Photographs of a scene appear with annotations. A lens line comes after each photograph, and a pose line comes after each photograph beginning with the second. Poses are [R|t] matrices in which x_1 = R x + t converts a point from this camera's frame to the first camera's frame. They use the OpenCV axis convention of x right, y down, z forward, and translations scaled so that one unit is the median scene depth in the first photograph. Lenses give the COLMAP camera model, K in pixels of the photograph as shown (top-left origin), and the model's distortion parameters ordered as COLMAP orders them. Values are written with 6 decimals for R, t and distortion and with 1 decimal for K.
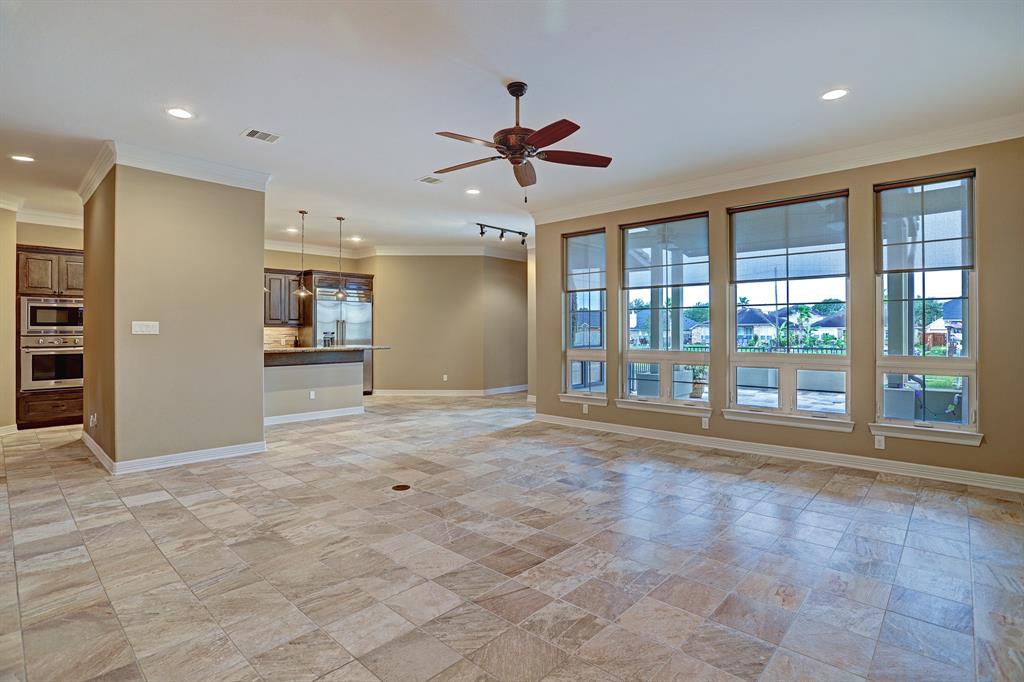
lens RADIAL K [[500.6, 0, 512.8], [0, 500.6, 332.4], [0, 0, 1]] dist [-0.071539, 0.028940]
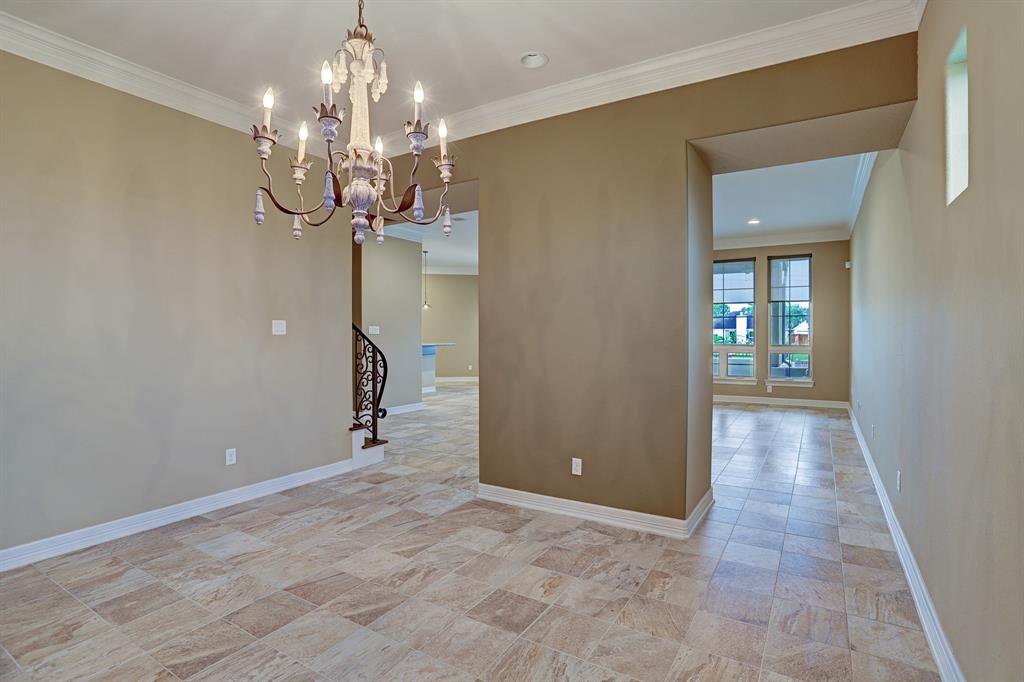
lens RADIAL K [[513.3, 0, 508.8], [0, 513.3, 337.8], [0, 0, 1]] dist [-0.072179, 0.028490]
pose [[0.981606, -0.002664, 0.190899, -0.777446], [0.001198, 0.999969, 0.007796, 0.003306], [-0.190914, -0.007424, 0.981579, -0.932835]]
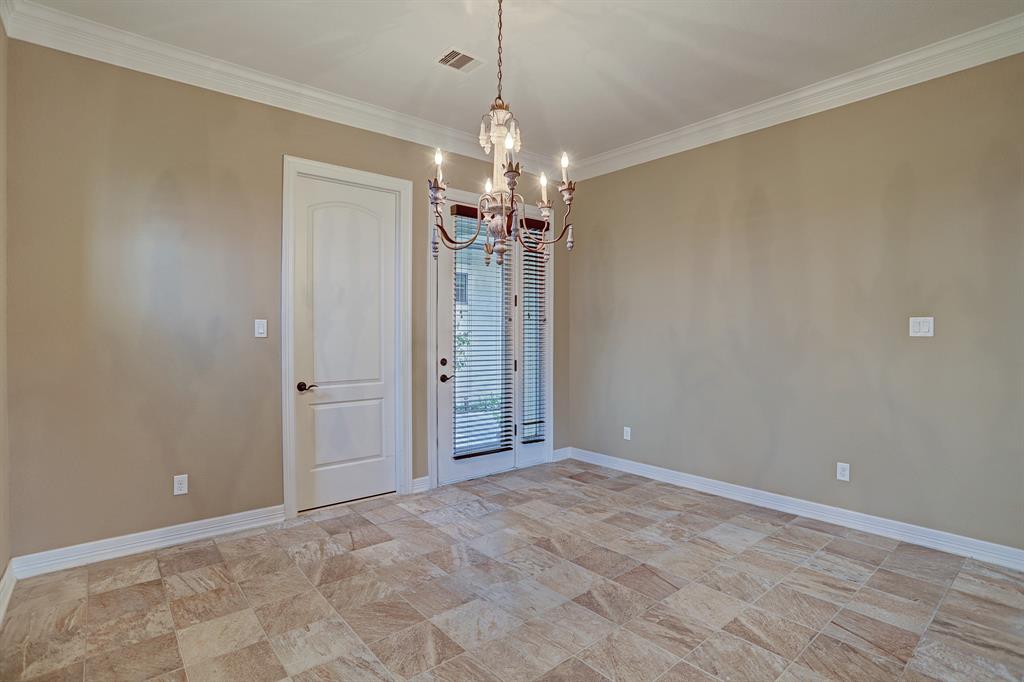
lens RADIAL K [[505.1, 0, 510.5], [0, 505.1, 331.6], [0, 0, 1]] dist [-0.070165, 0.029013]
pose [[-0.127015, 0.000070, -0.991901, -0.178007], [-0.001378, 0.999999, 0.000247, -0.001708], [0.991900, 0.001399, -0.127015, -0.316865]]
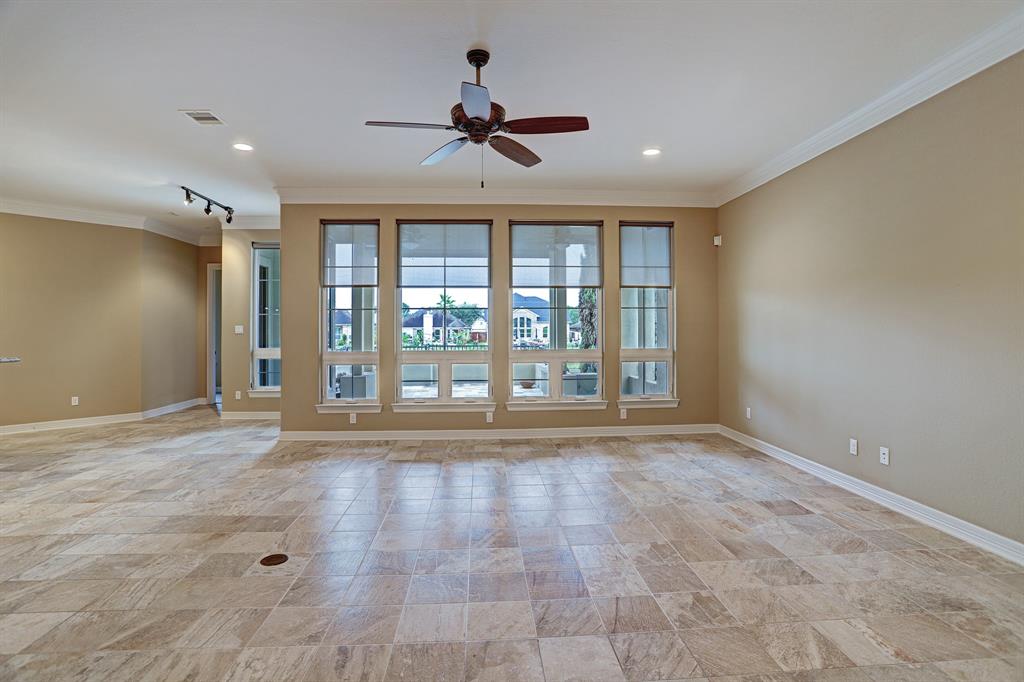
lens RADIAL K [[498.7, 0, 507.7], [0, 498.7, 332.3], [0, 0, 1]] dist [-0.070449, 0.027998]
pose [[0.692055, -0.004946, 0.721828, -0.532422], [0.005130, 0.999985, 0.001933, -0.003822], [-0.721826, 0.002365, 0.692070, 0.323533]]
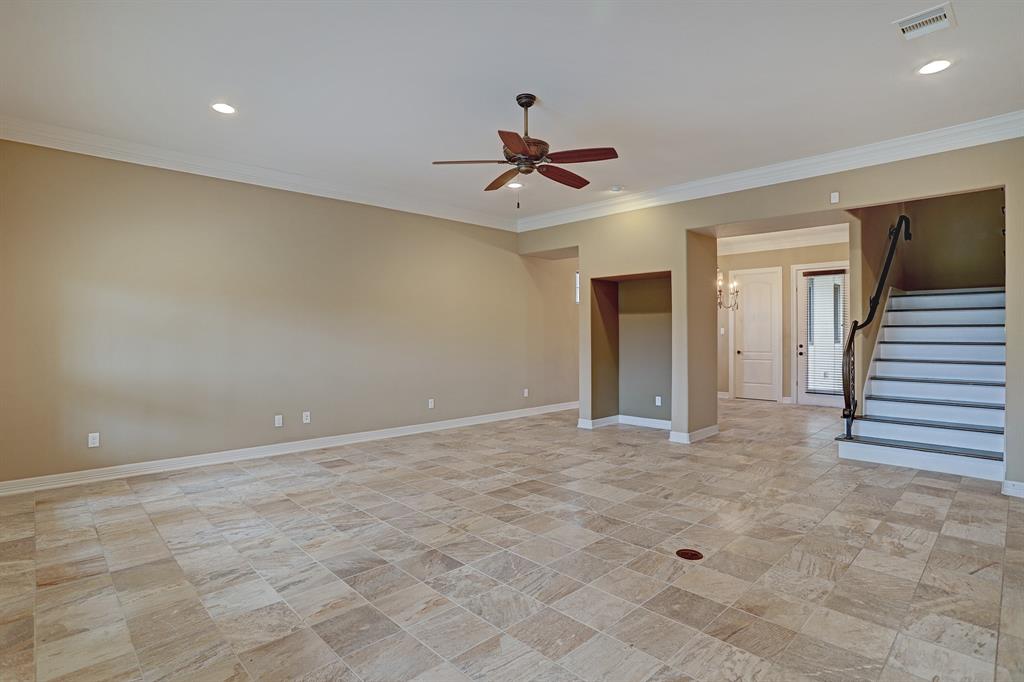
lens RADIAL K [[513.3, 0, 508.8], [0, 513.3, 337.8], [0, 0, 1]] dist [-0.072179, 0.028490]
pose [[-0.998729, 0.002112, 0.050358, -0.006130], [0.002683, 0.999933, 0.011285, -0.003218], [-0.050330, 0.011406, -0.998667, 1.882346]]
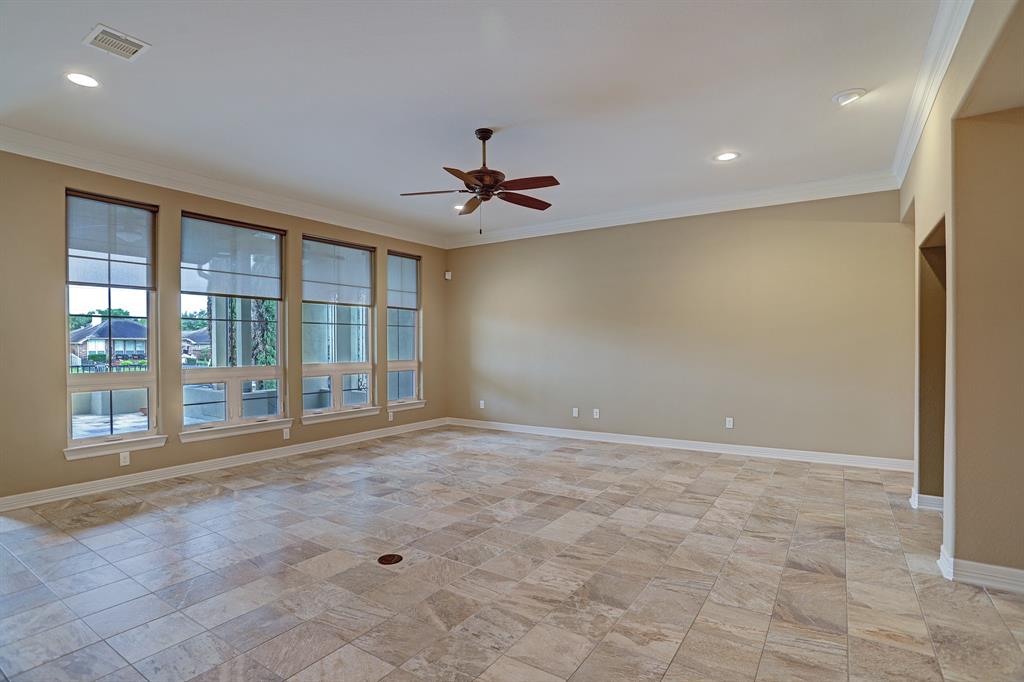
lens RADIAL K [[513.3, 0, 508.8], [0, 513.3, 337.8], [0, 0, 1]] dist [-0.072179, 0.028490]
pose [[-0.158169, 0.015525, 0.987290, -1.079316], [0.007527, 0.999866, -0.014517, 0.001287], [-0.987383, 0.005135, -0.158265, 1.031245]]
